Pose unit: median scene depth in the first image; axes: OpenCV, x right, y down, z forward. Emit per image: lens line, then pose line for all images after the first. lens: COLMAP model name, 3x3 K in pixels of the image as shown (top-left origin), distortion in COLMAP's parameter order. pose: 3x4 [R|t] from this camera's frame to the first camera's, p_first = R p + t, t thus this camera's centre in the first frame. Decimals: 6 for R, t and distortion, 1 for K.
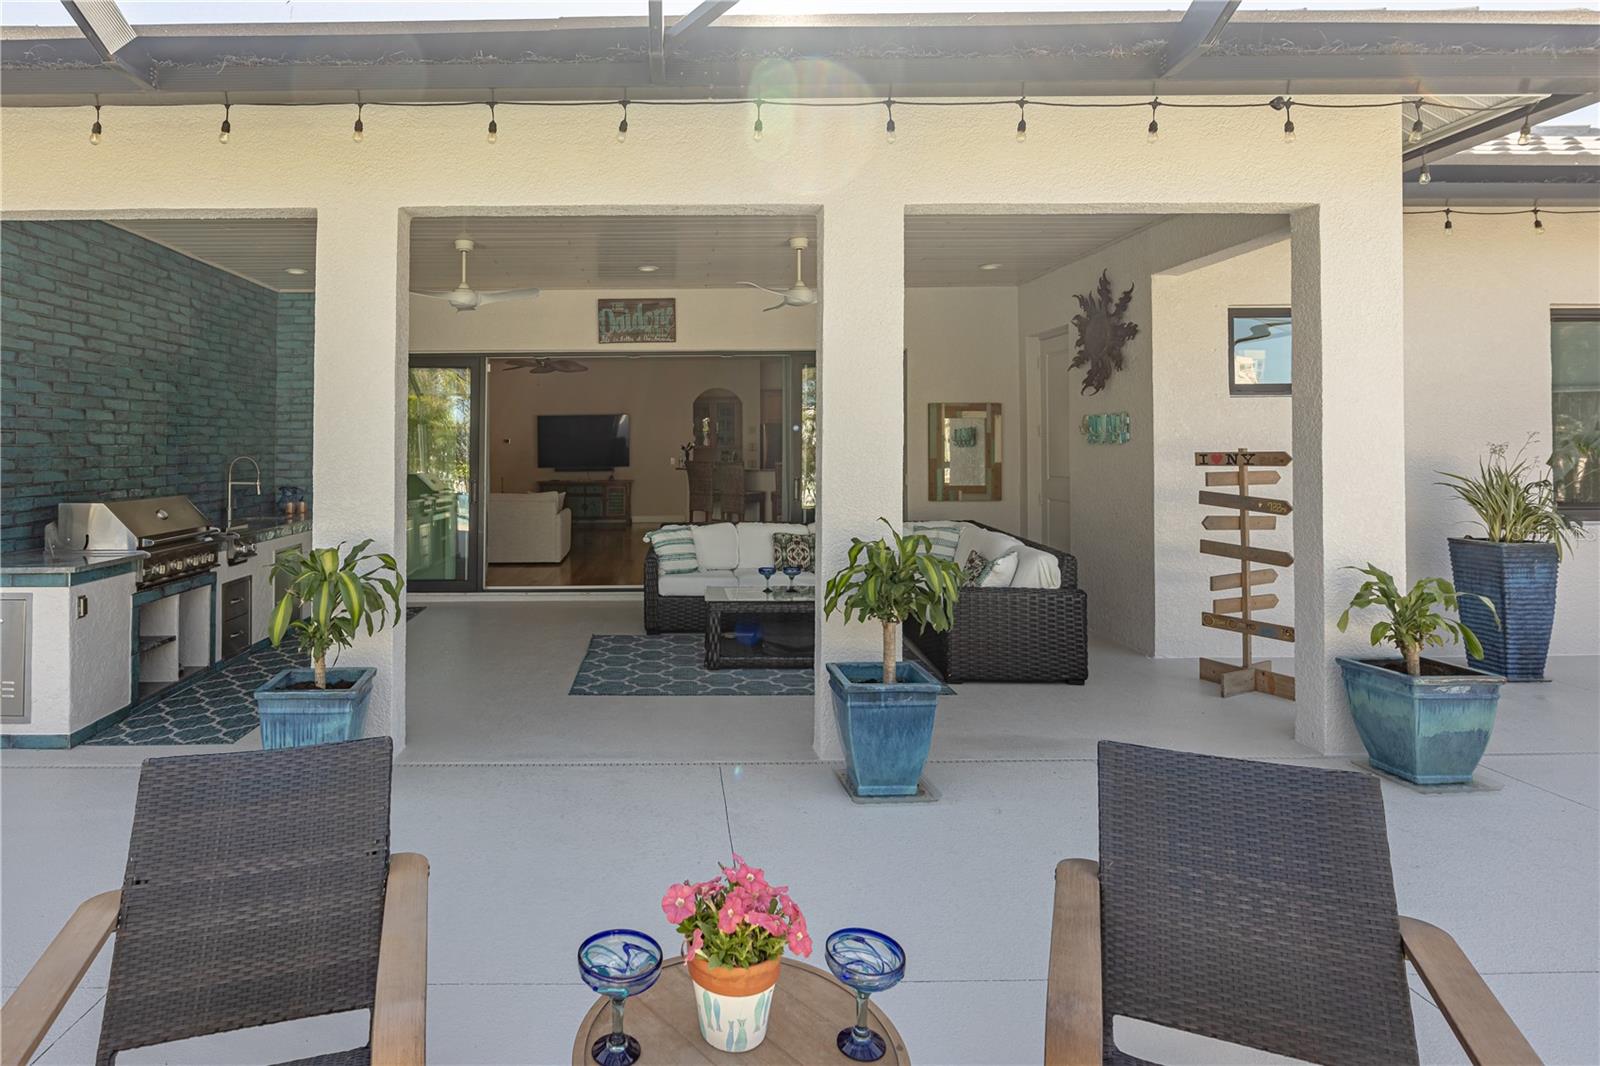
lens RADIAL K [[846.8, 0, 688.4], [0, 846.8, 446.1], [0, 0, 1]] dist [-0.002727, -0.000490]
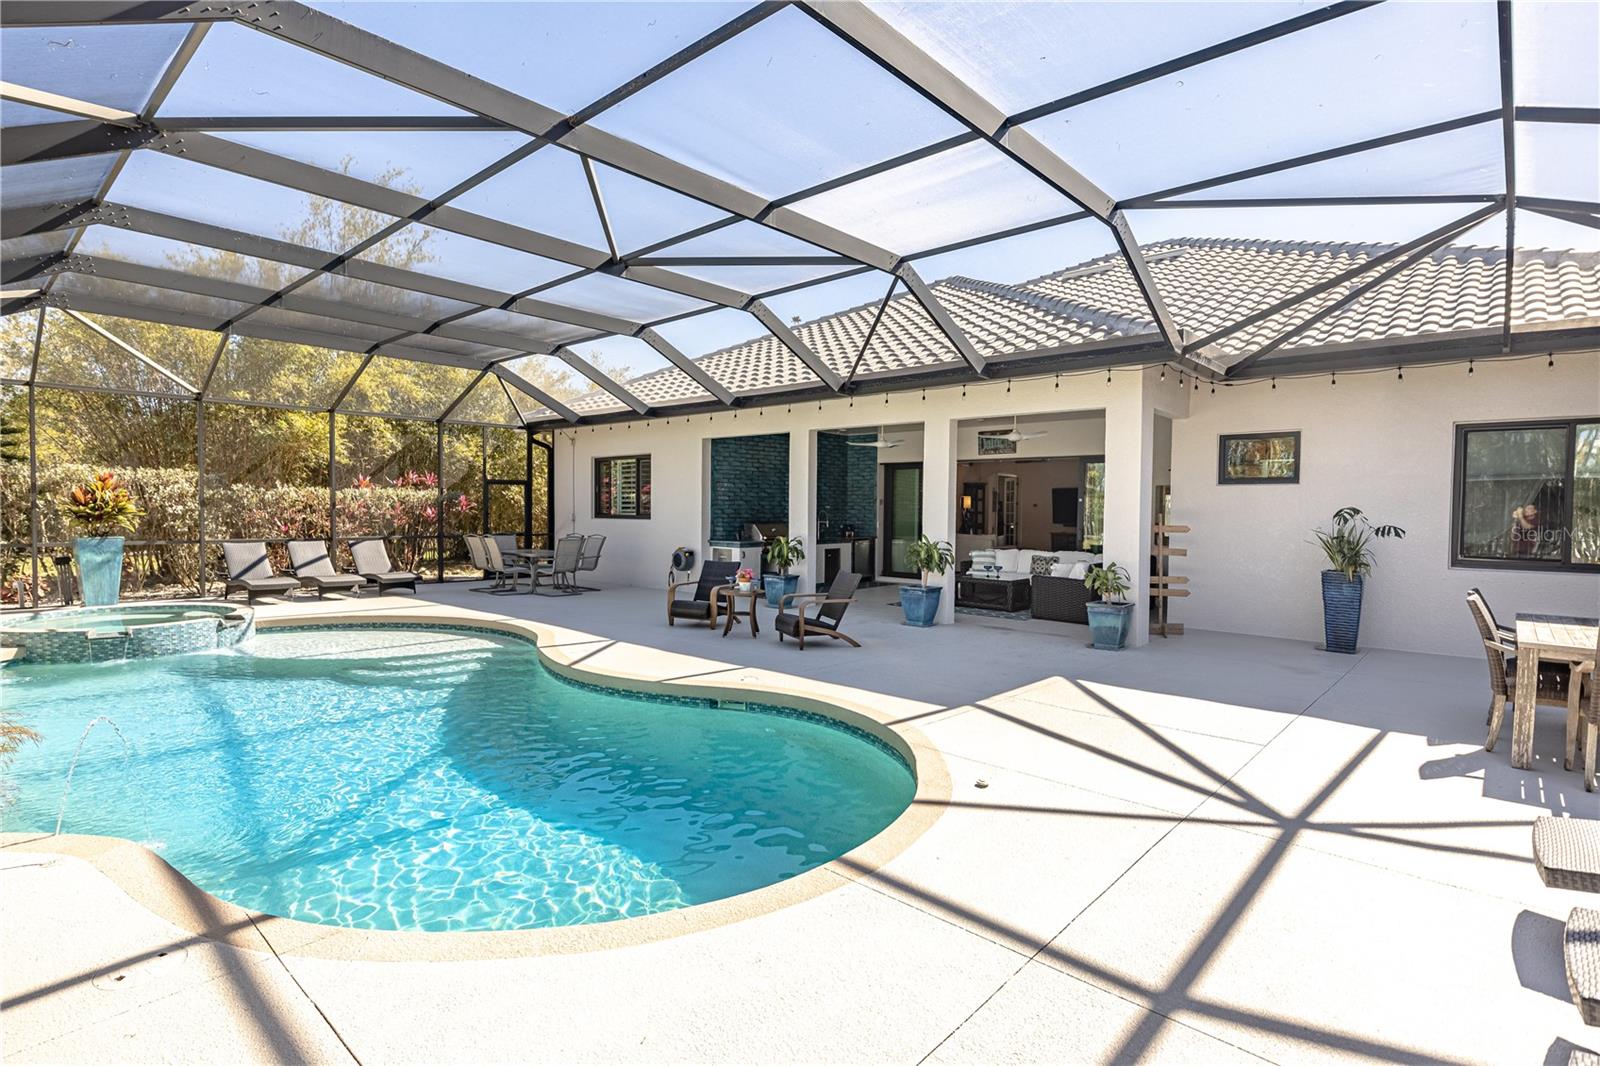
lens RADIAL K [[786.3, 0, 802.9], [0, 786.3, 530.3], [0, 0, 1]] dist [-0.009902, 0.000293]
pose [[0.741291, 0.032289, -0.670407, 0.972767], [-0.011963, 0.999319, 0.034902, -0.009459], [0.671077, -0.017852, 0.741172, -0.719893]]
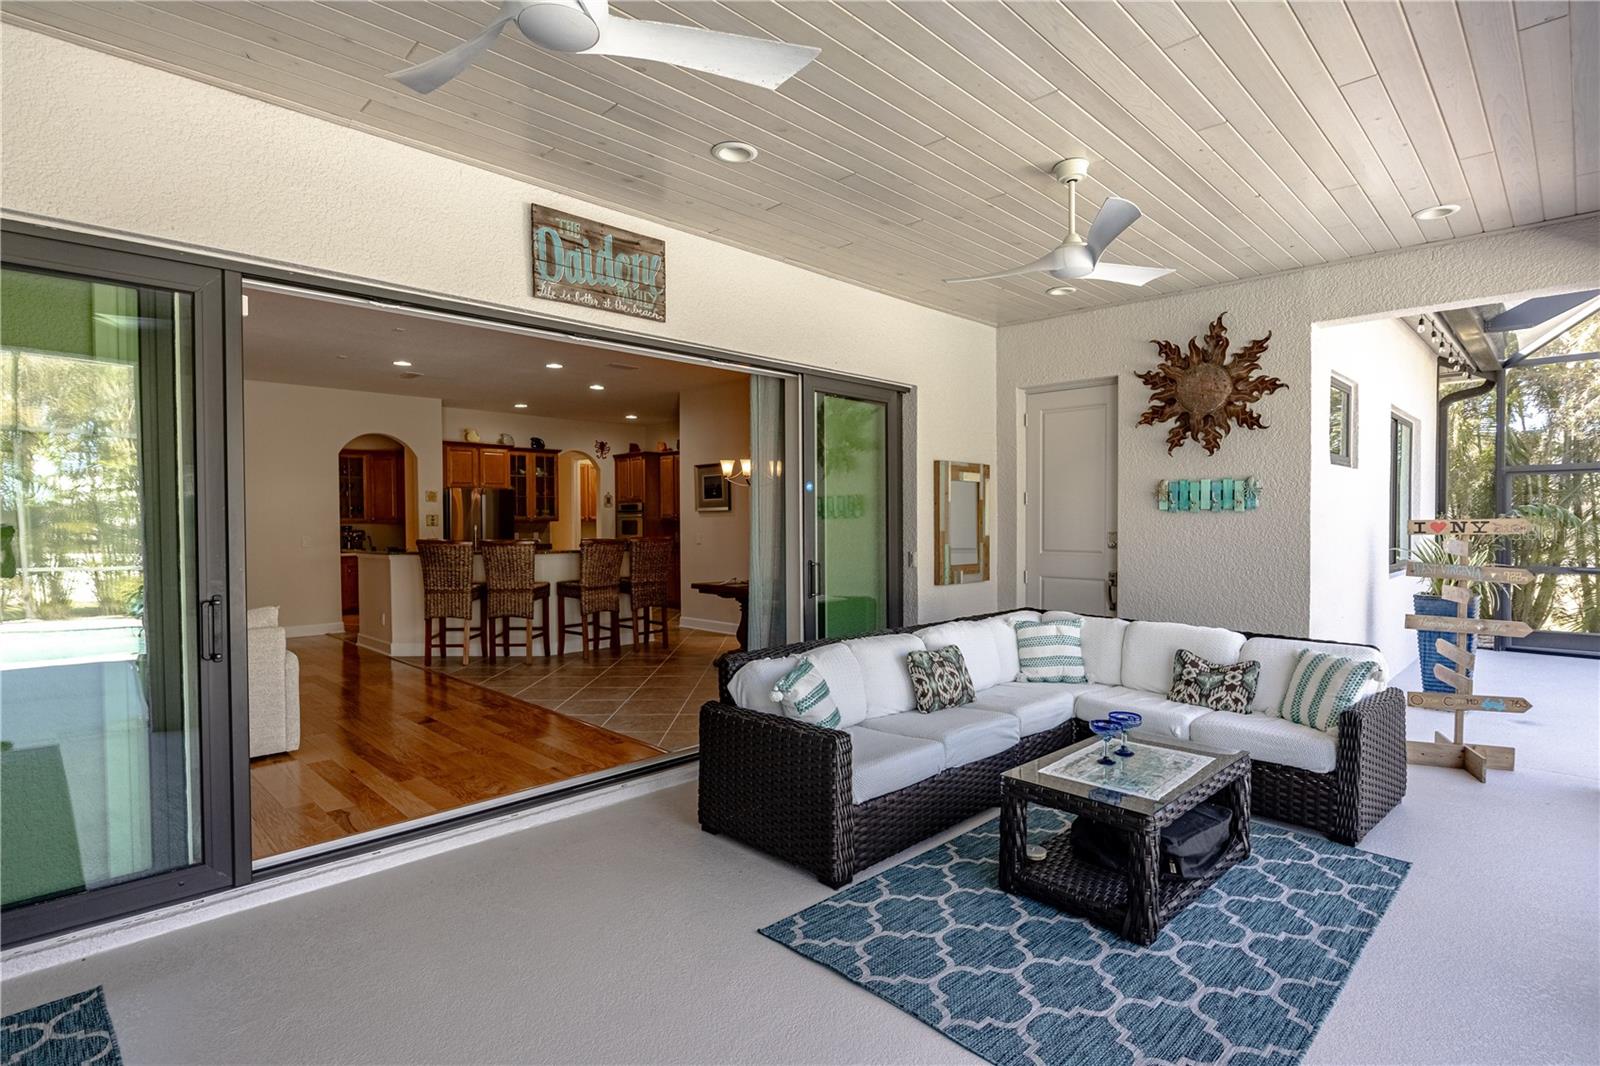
lens RADIAL K [[786.3, 0, 800.7], [0, 786.3, 542.4], [0, 0, 1]] dist [-0.009902, 0.000293]
pose [[0.715428, -0.015708, 0.698510, -0.377723], [-0.000517, 0.999735, 0.023011, 0.010226], [-0.698687, -0.016824, 0.715230, 0.694319]]
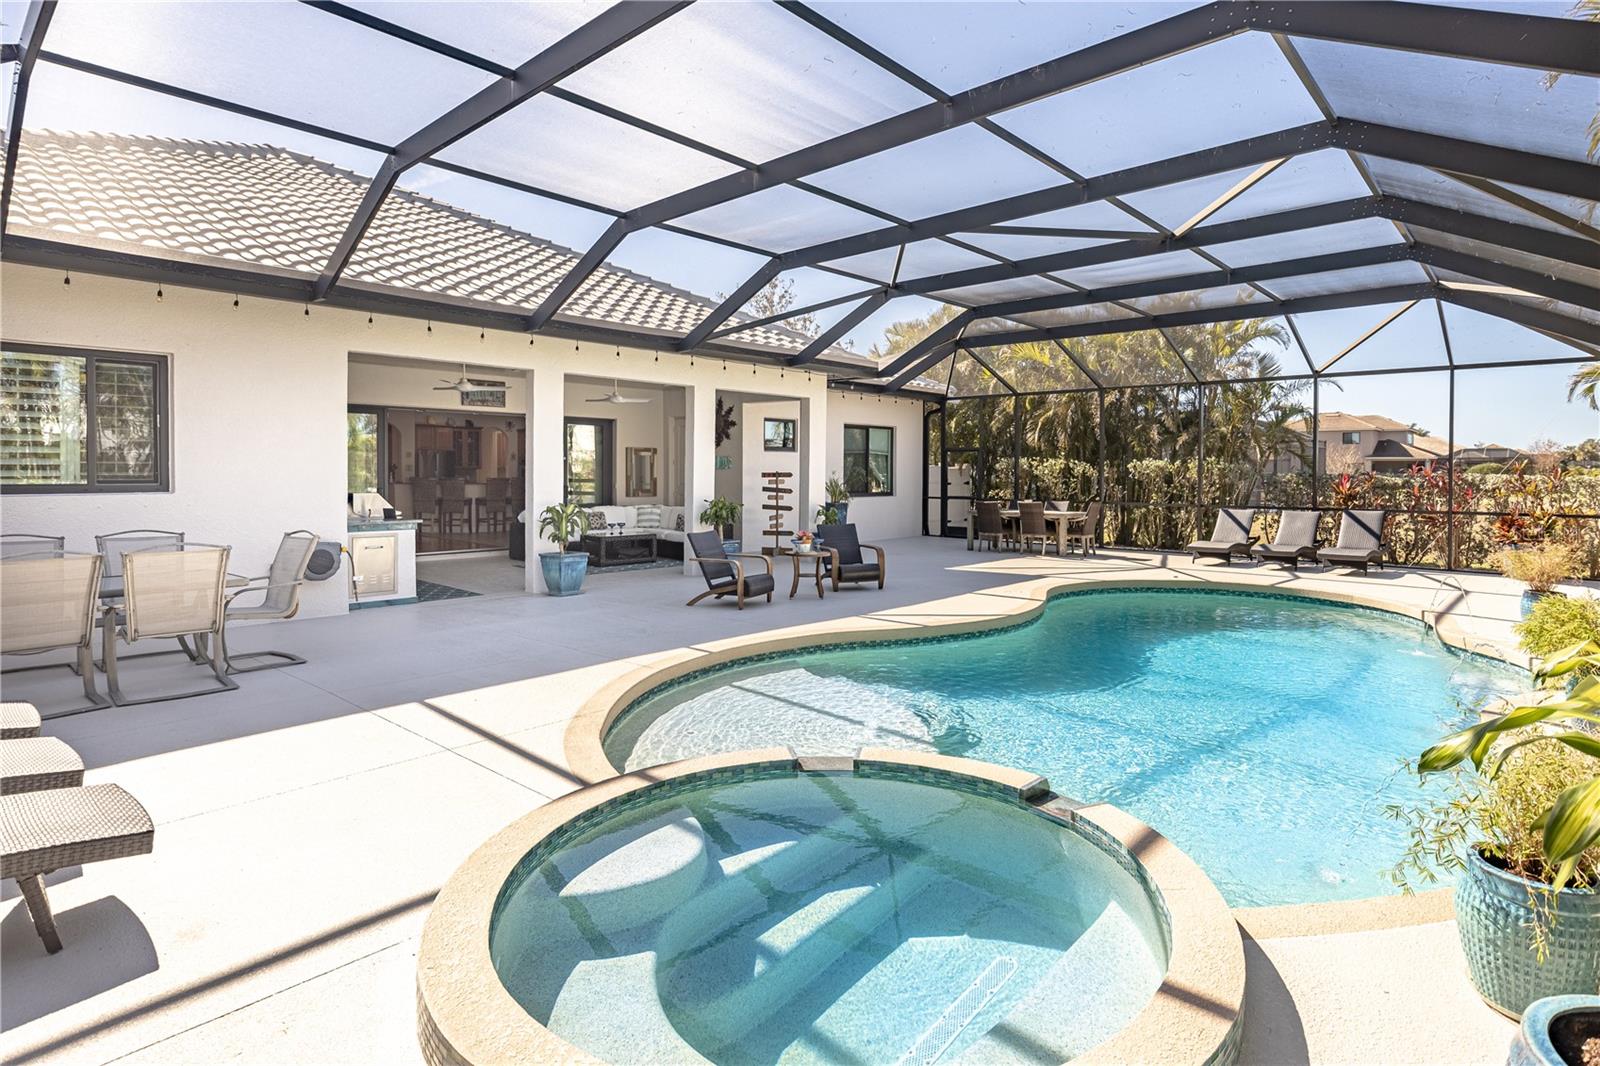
lens RADIAL K [[834.0, 0, 819.7], [0, 834.0, 490.9], [0, 0, 1]] dist [0.001846, 0.000070]
pose [[0.669020, -0.007552, 0.743206, -1.047614], [-0.011388, 0.999727, 0.020409, 0.007982], [-0.743157, -0.022118, 0.668751, -0.775083]]
